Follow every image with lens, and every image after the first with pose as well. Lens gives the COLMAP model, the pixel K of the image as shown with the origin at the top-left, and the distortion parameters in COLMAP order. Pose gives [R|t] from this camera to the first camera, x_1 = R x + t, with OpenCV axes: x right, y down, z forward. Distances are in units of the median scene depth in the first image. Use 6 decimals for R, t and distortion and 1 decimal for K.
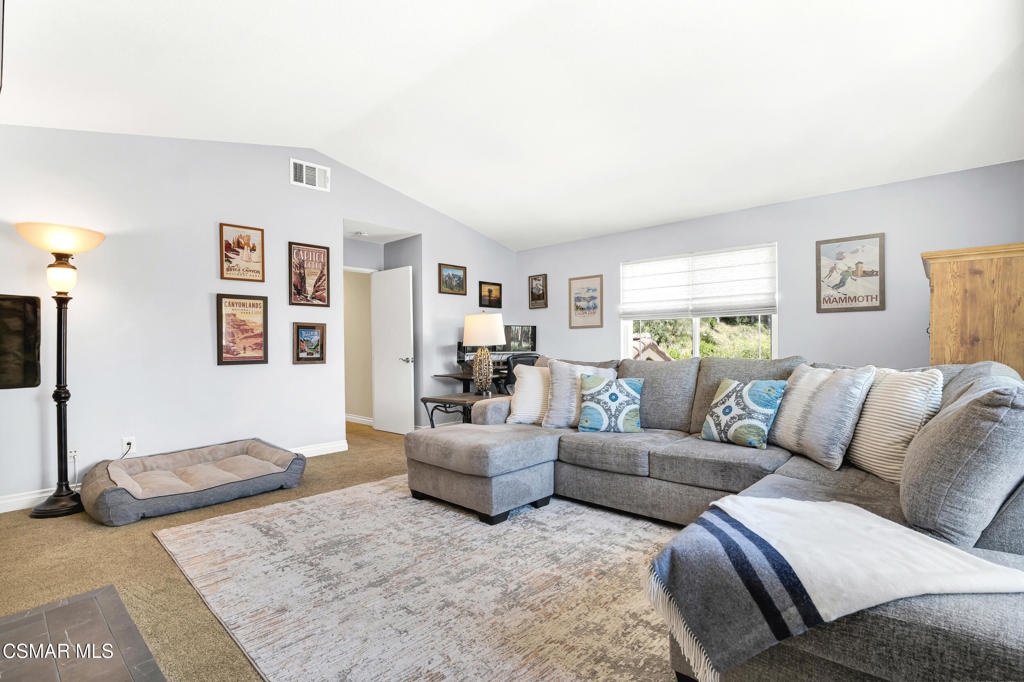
lens RADIAL K [[483.3, 0, 510.1], [0, 483.3, 343.6], [0, 0, 1]] dist [-0.018441, 0.004365]
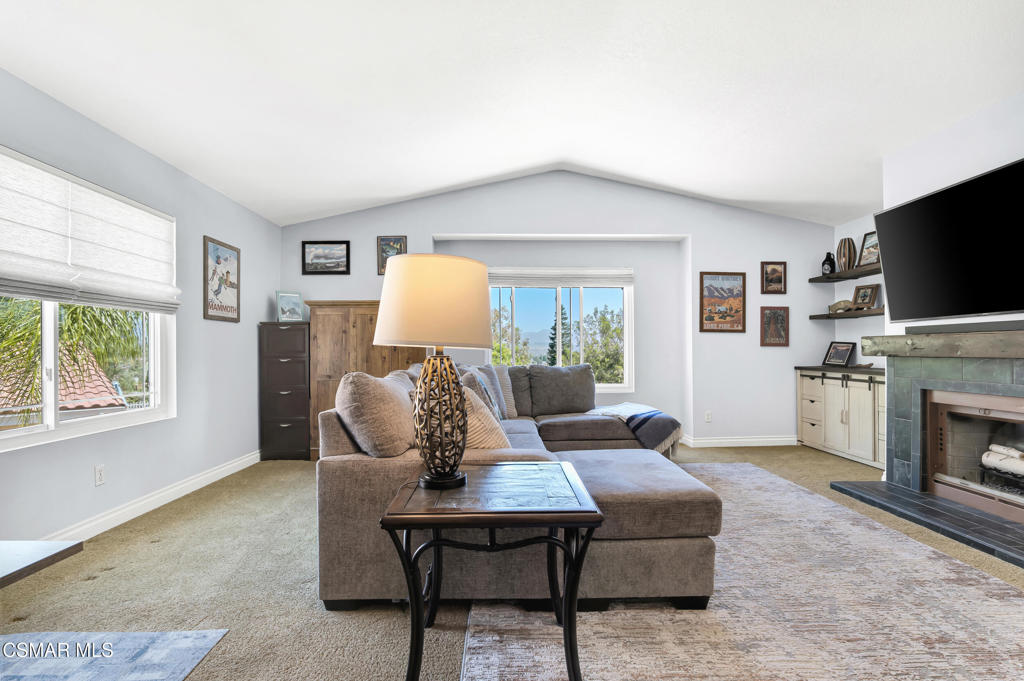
lens RADIAL K [[483.3, 0, 510.6], [0, 483.3, 348.2], [0, 0, 1]] dist [-0.018441, 0.004365]
pose [[-0.690240, 0.020891, 0.723279, -0.374519], [0.012008, 0.999776, -0.017417, 0.010418], [-0.723481, -0.003337, -0.690337, 1.270381]]
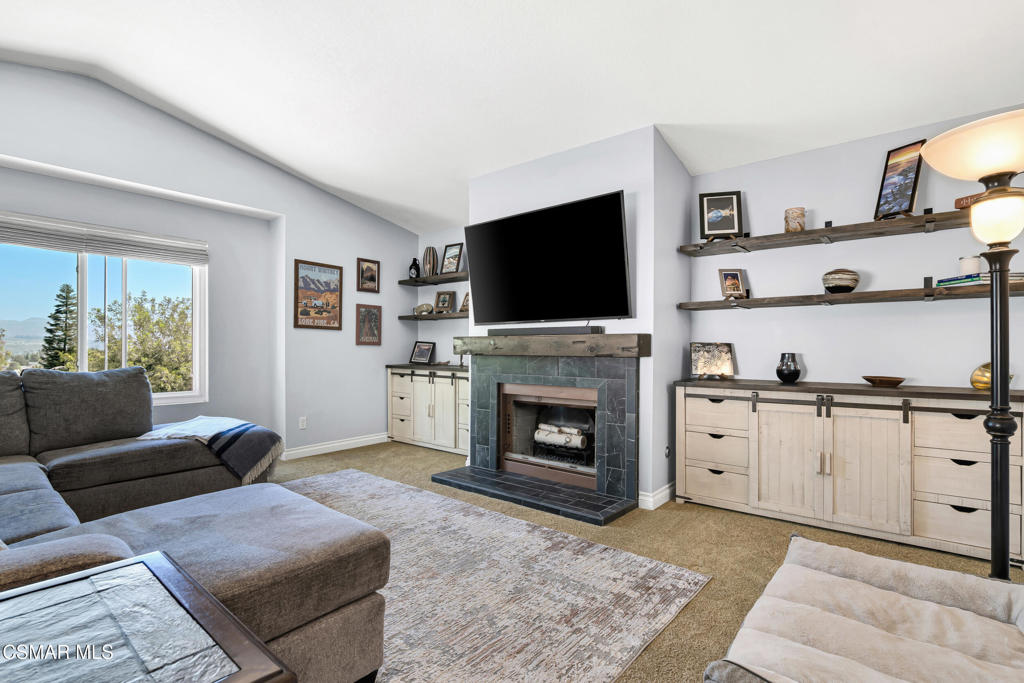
lens RADIAL K [[483.3, 0, 509.6], [0, 483.3, 350.6], [0, 0, 1]] dist [-0.018441, 0.004365]
pose [[-0.998936, 0.011108, -0.044750, -0.251438], [0.011051, 0.999938, 0.001534, 0.008746], [0.044764, 0.001038, -0.998997, 1.170591]]
